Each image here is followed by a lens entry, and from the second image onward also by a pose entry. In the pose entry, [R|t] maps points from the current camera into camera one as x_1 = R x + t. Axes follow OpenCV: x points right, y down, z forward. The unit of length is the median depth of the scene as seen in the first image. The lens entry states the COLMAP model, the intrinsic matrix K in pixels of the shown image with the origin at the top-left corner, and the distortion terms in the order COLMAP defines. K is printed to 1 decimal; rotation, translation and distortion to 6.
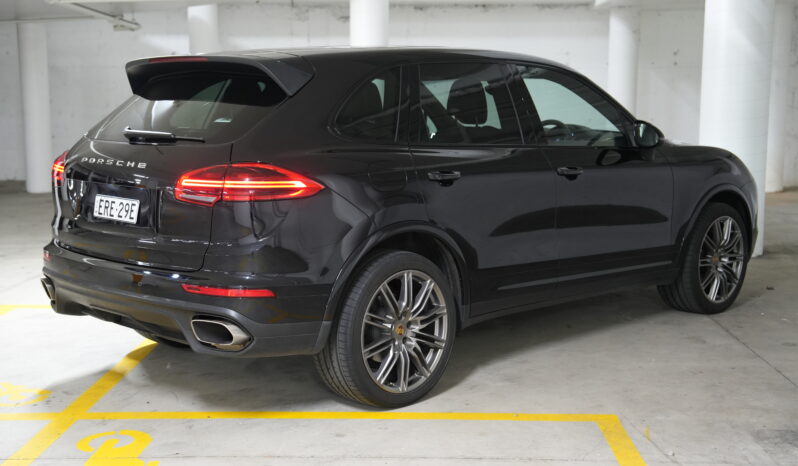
lens RADIAL K [[1055.2, 0, 398.8], [0, 1055.2, 232.5], [0, 0, 1]] dist [0.145943, 0.000000]
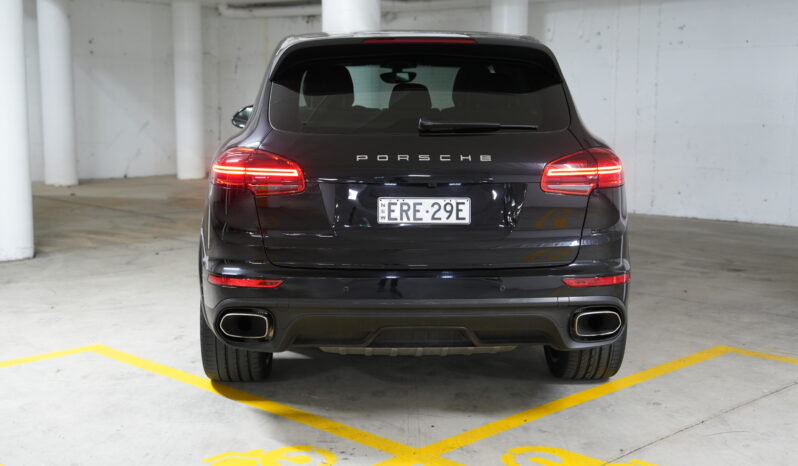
lens RADIAL K [[1055.2, 0, 401.1], [0, 1055.2, 236.3], [0, 0, 1]] dist [0.145943, 0.000000]
pose [[0.688730, -0.101599, 0.717864, -0.905492], [0.093737, 0.994301, 0.050790, -0.047423], [-0.718932, 0.032310, 0.694329, 0.413723]]
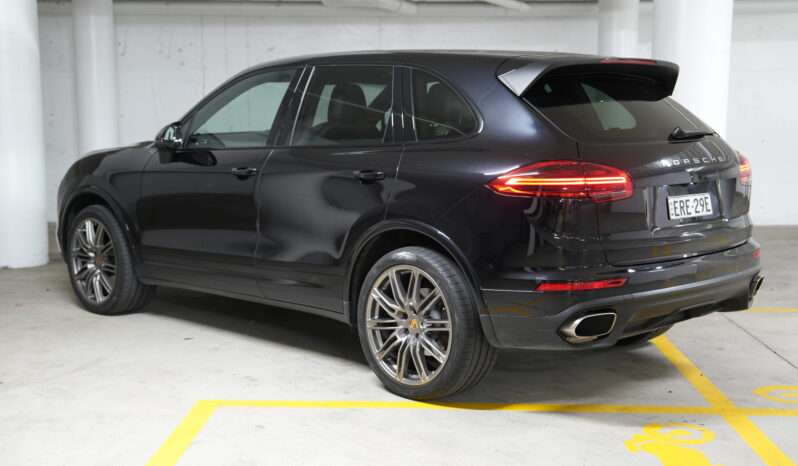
lens RADIAL K [[1055.2, 0, 399.9], [0, 1055.2, 233.1], [0, 0, 1]] dist [0.145943, 0.000000]
pose [[0.006126, -0.122619, 0.992435, -1.295593], [0.129123, 0.984242, 0.120810, -0.157762], [-0.991610, 0.127406, 0.021862, 1.262763]]
